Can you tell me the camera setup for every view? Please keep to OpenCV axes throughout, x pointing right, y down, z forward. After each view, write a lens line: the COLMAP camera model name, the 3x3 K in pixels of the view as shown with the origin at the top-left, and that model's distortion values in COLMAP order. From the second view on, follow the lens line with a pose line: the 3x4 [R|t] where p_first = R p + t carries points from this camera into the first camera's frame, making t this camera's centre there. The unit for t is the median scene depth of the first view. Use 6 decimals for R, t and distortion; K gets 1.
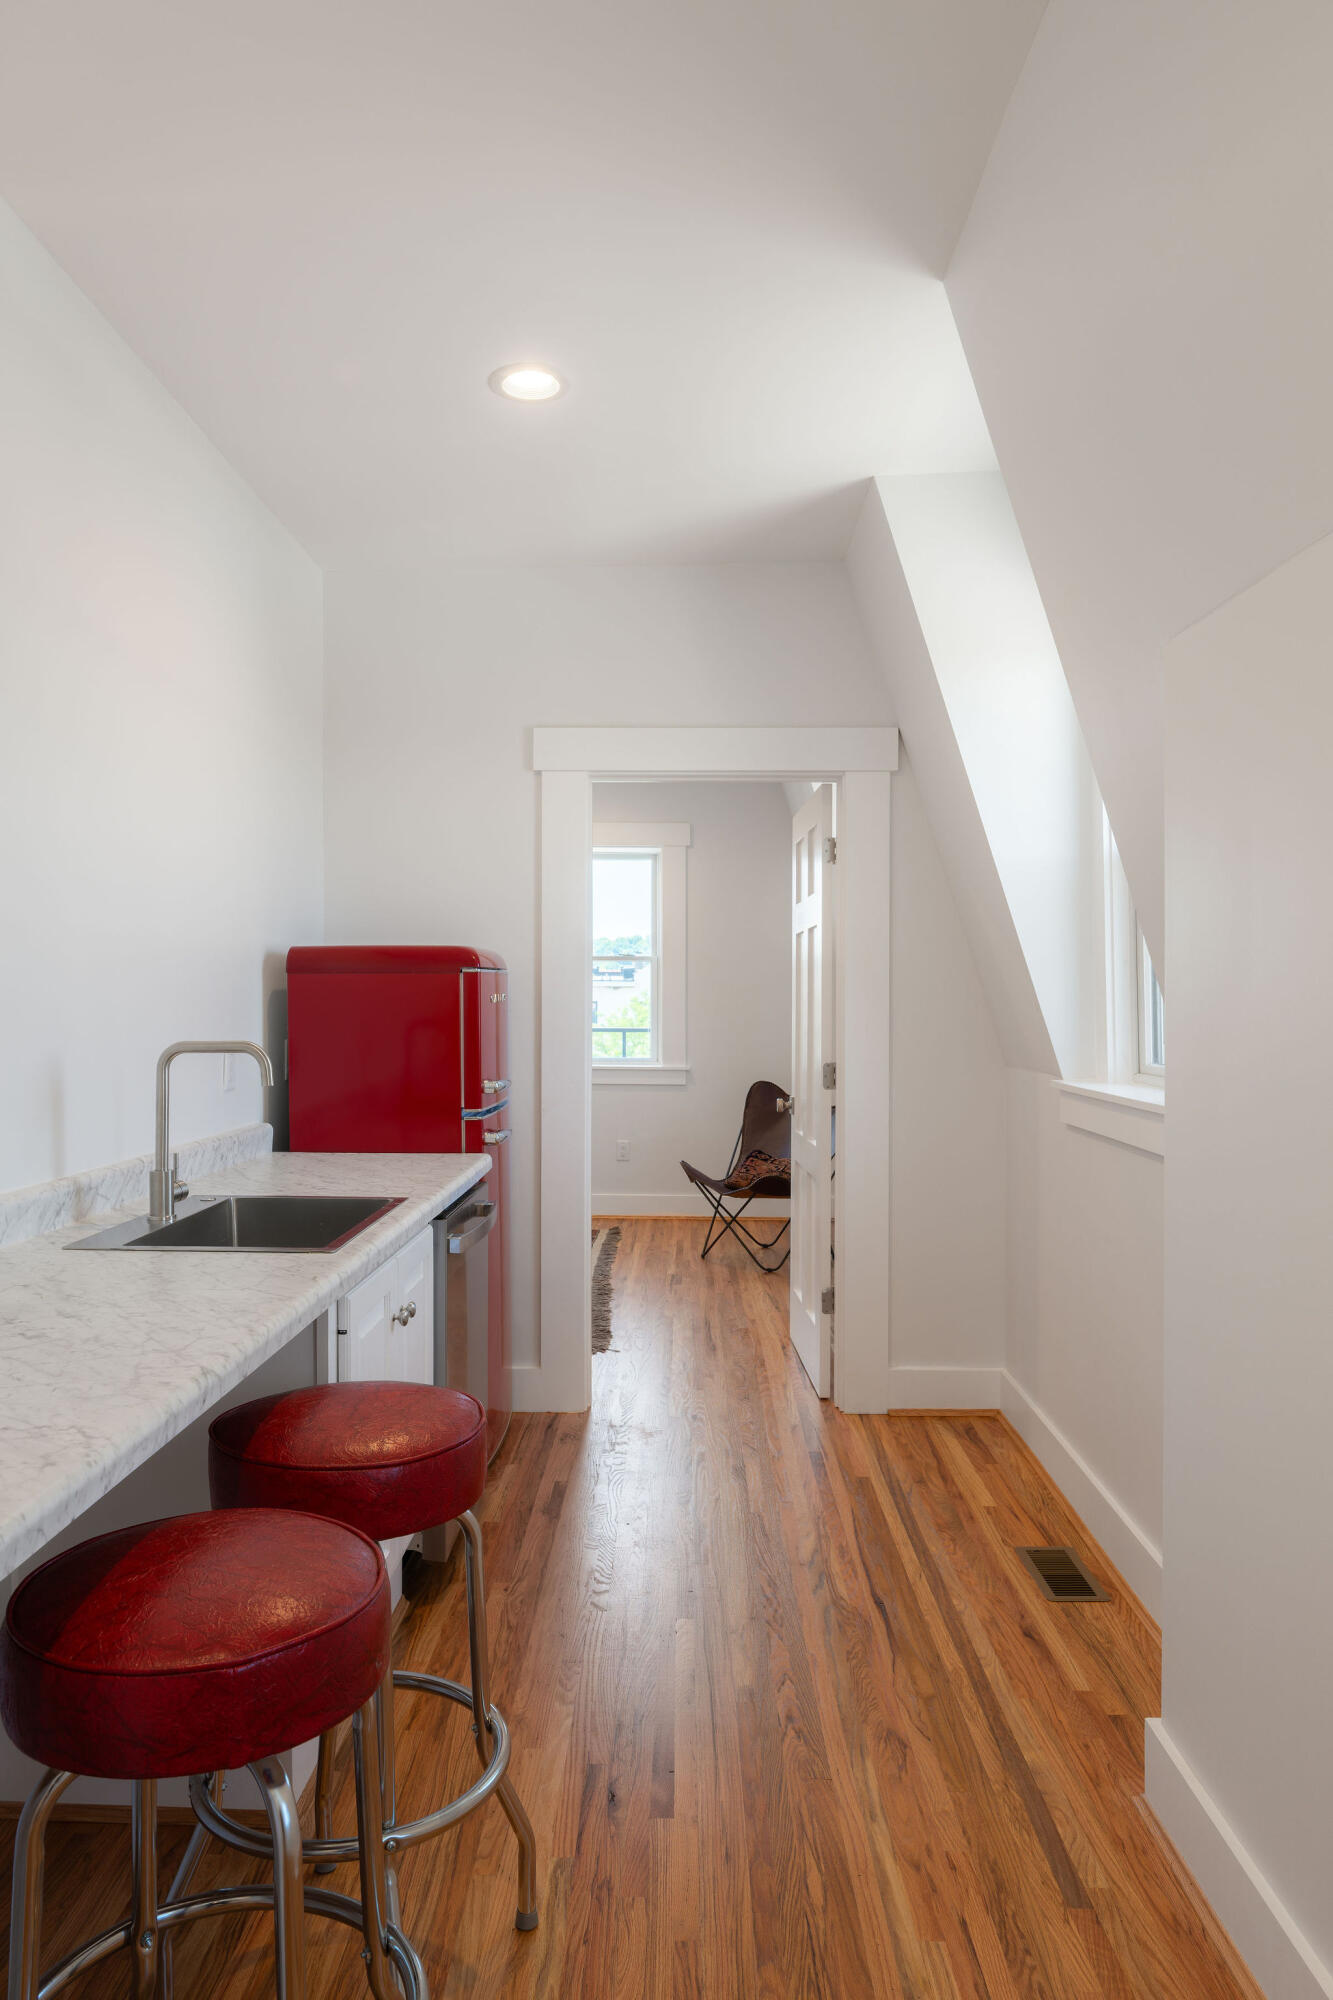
lens RADIAL K [[1249.9, 0, 665.8], [0, 1249.9, 999.5], [0, 0, 1]] dist [0.000178, 0.000100]
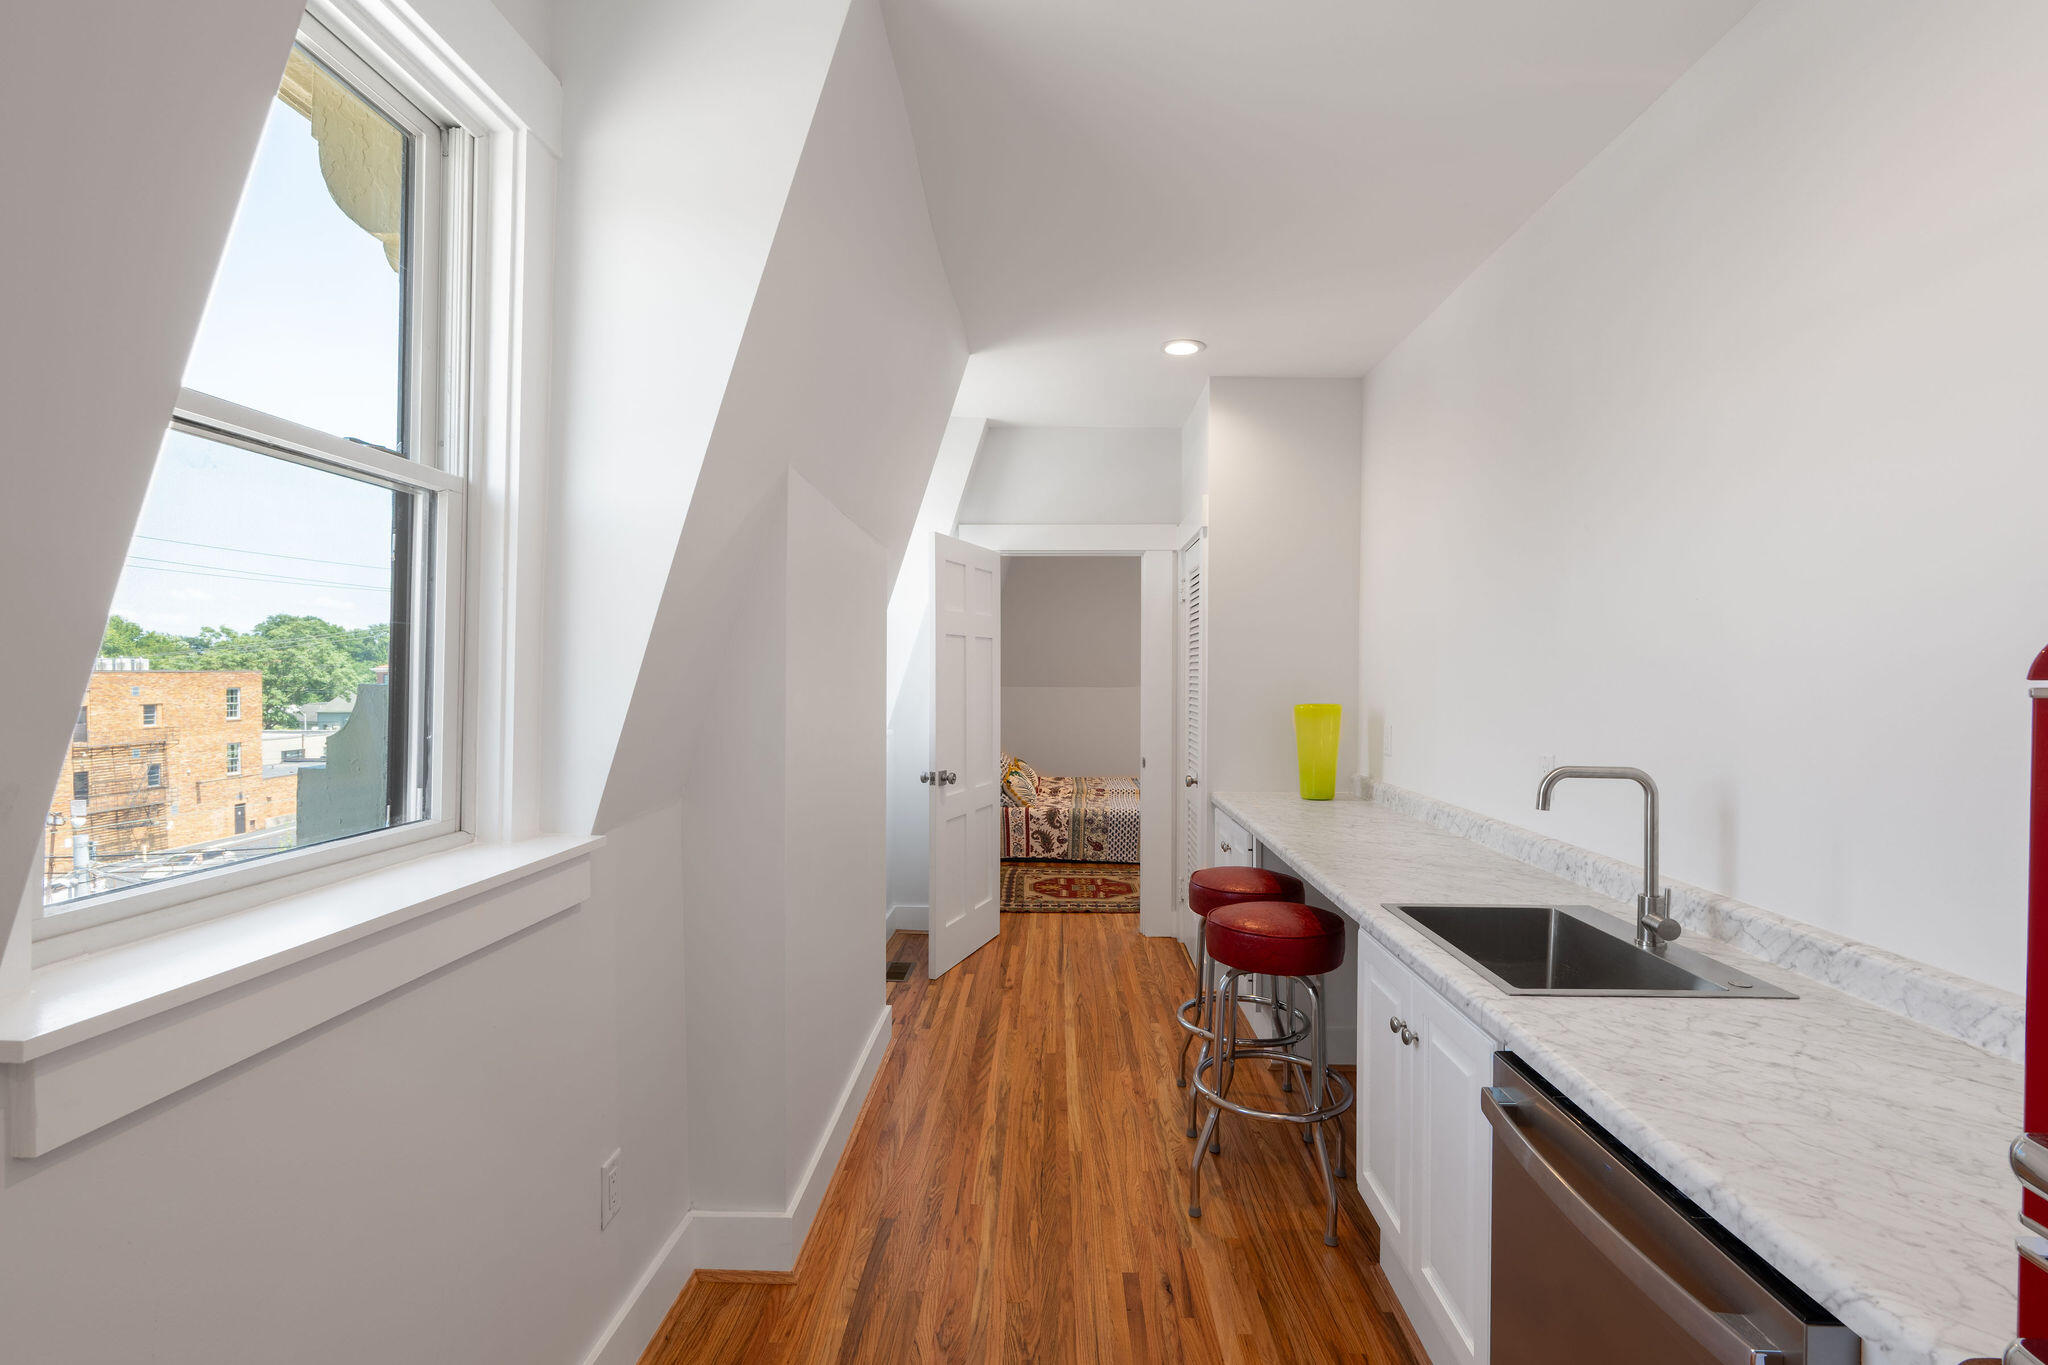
lens RADIAL K [[862.4, 0, 1034.4], [0, 862.4, 664.8], [0, 0, 1]] dist [-0.000791, -0.000019]
pose [[-0.999926, -0.005589, 0.010820, 0.107205], [-0.005569, 0.999983, 0.001880, -0.061043], [-0.010831, 0.001819, -0.999940, 2.107403]]
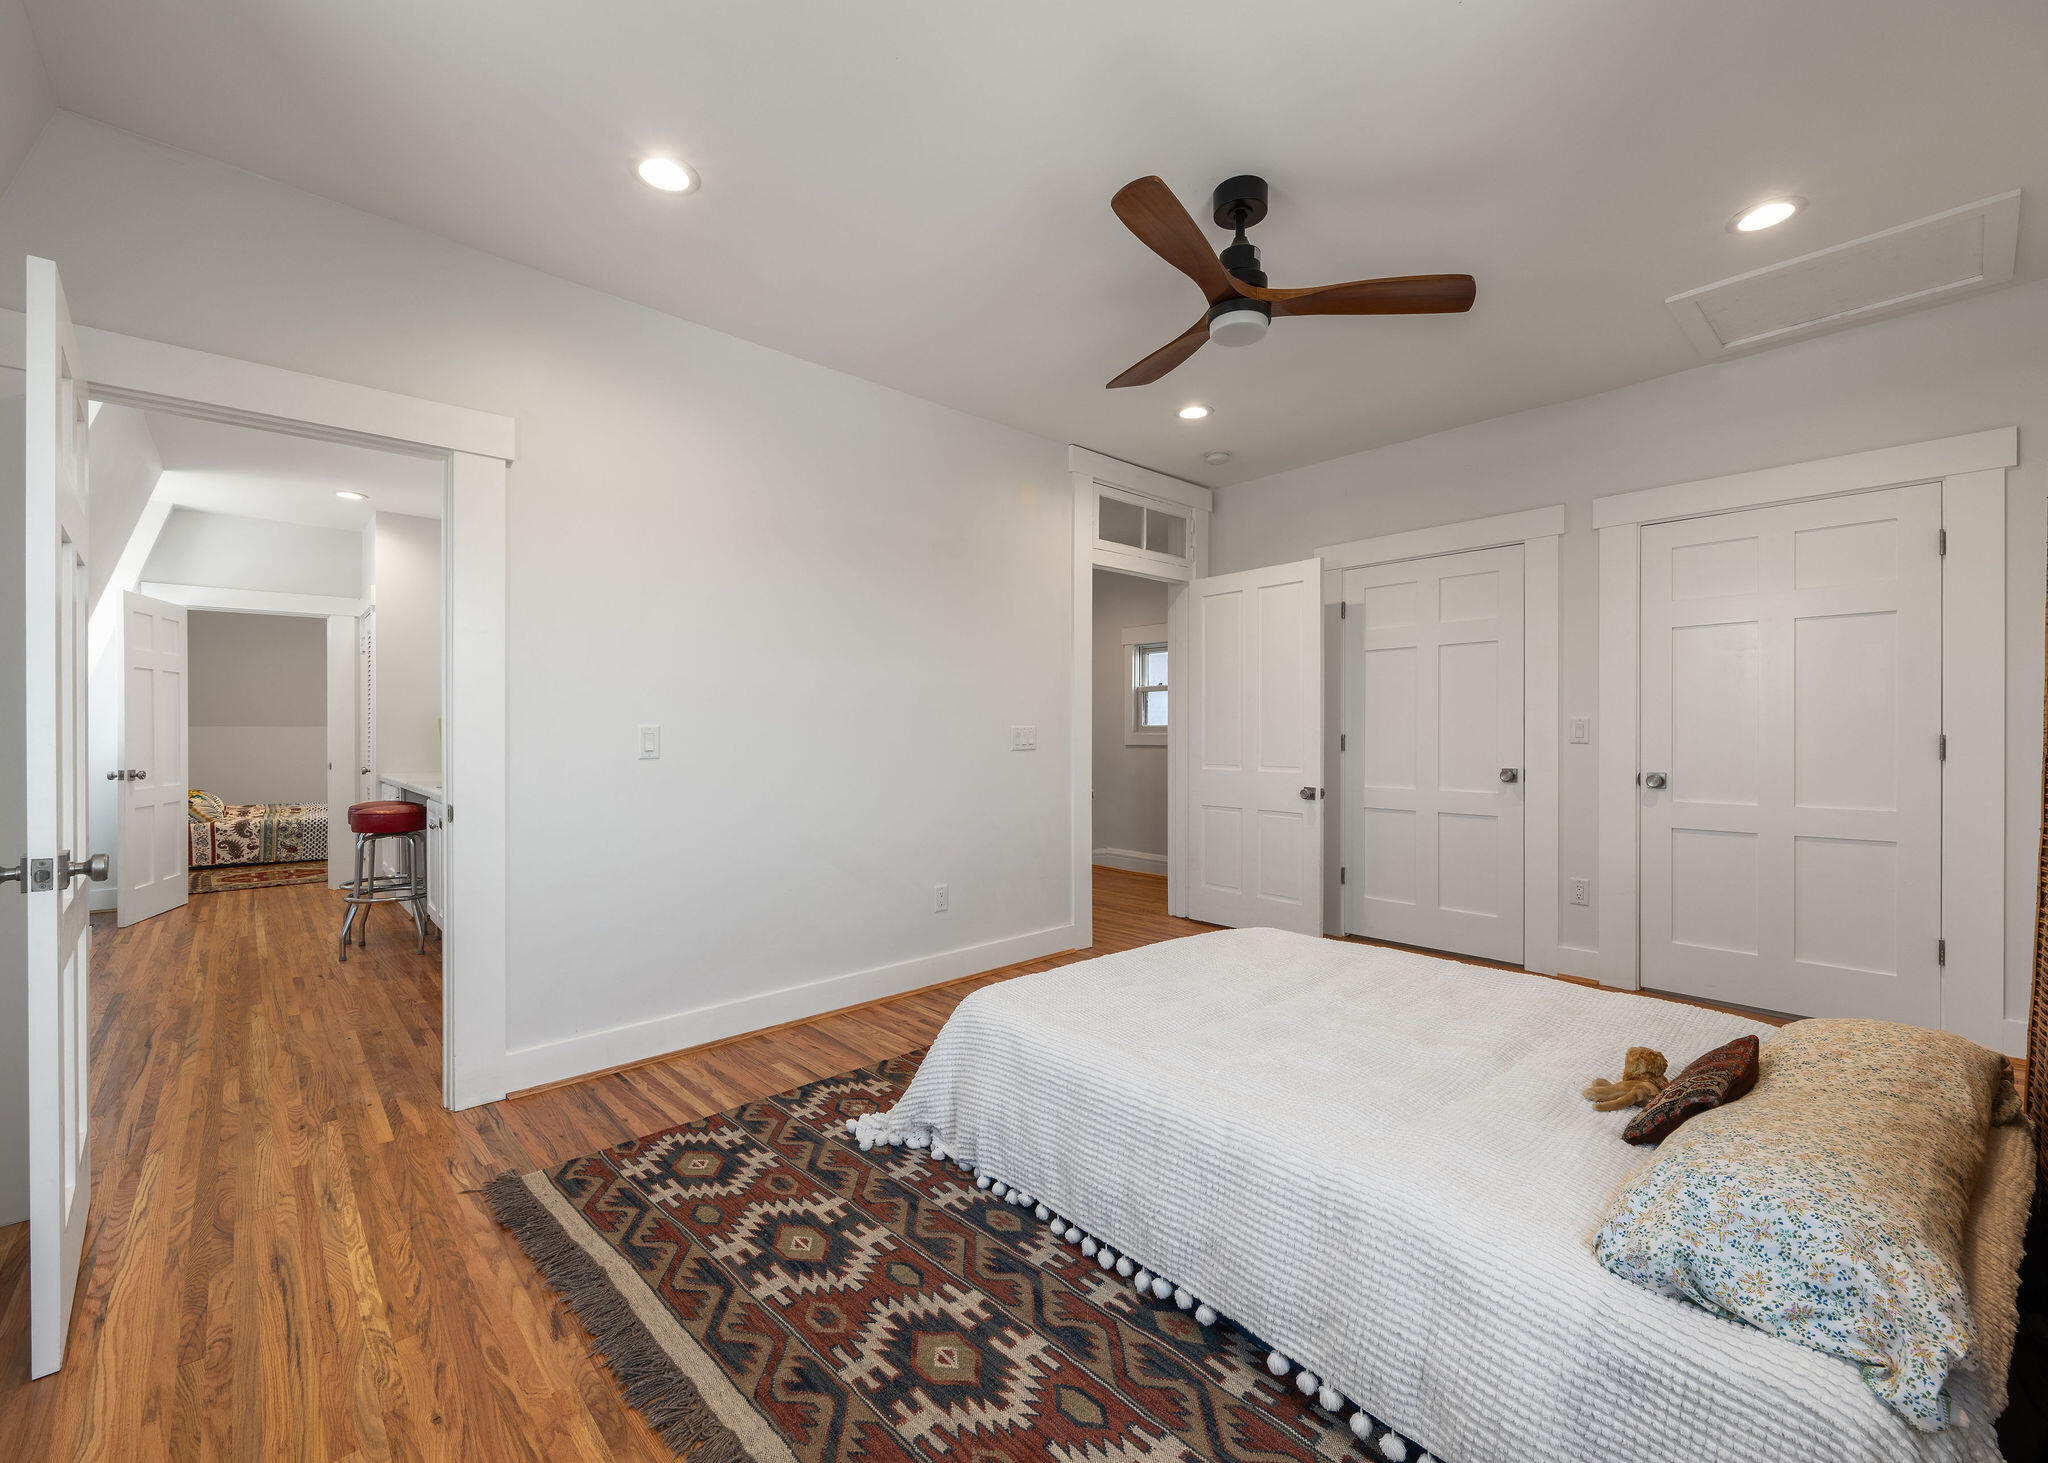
lens RADIAL K [[865.9, 0, 1023.8], [0, 865.9, 726.9], [0, 0, 1]] dist [0.004275, 0.000069]
pose [[-0.733298, -0.002012, -0.679904, 0.147603], [0.006792, 0.999924, -0.010285, 0.107709], [0.679873, -0.012160, -0.733229, 3.987893]]
